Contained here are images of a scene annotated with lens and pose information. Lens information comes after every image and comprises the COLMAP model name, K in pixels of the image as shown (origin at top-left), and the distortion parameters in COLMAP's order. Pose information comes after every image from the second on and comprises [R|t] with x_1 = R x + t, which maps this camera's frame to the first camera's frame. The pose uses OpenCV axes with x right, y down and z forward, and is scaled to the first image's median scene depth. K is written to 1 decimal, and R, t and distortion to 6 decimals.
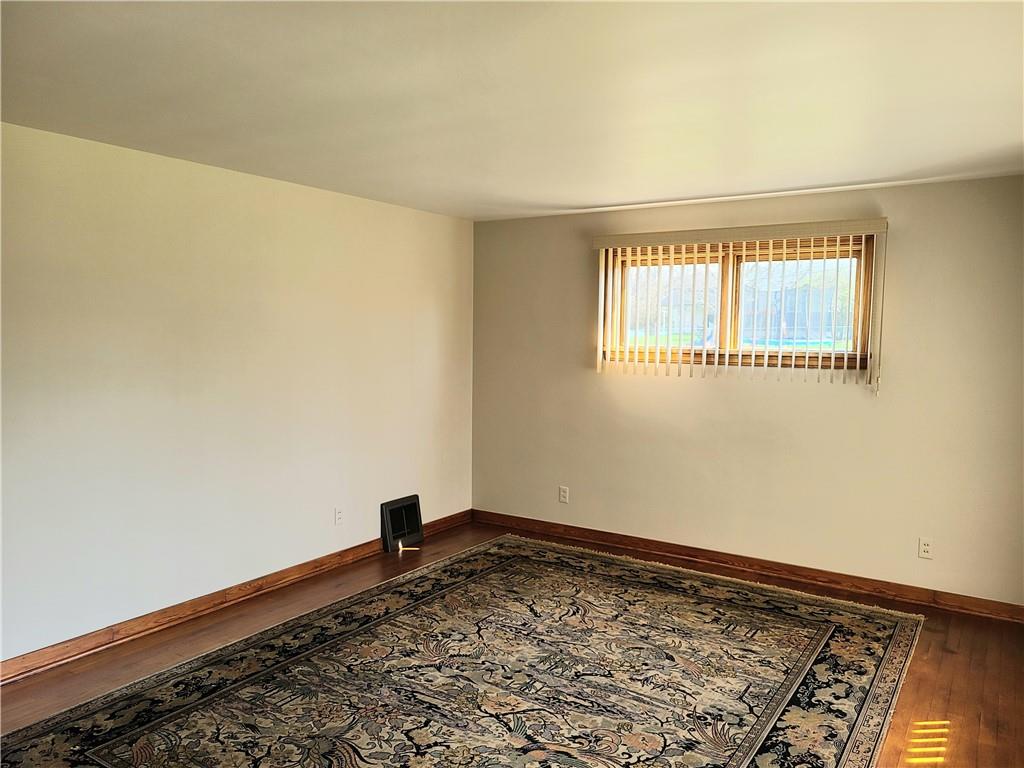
lens RADIAL K [[765.0, 0, 505.3], [0, 765.0, 390.4], [0, 0, 1]] dist [0.042468, -0.008920]
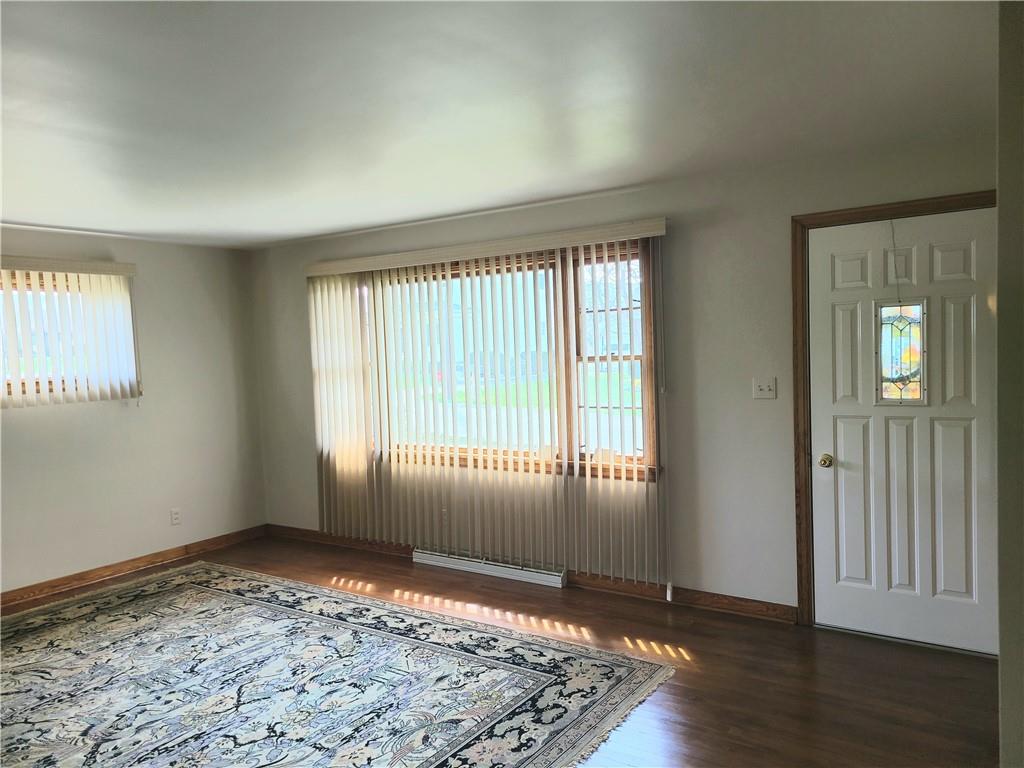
lens RADIAL K [[765.0, 0, 505.3], [0, 765.0, 390.4], [0, 0, 1]] dist [0.042468, -0.008920]
pose [[0.016129, -0.070111, 0.997409, -0.900942], [0.118739, 0.990614, 0.067713, -0.038120], [-0.992794, 0.117339, 0.024303, 0.466344]]
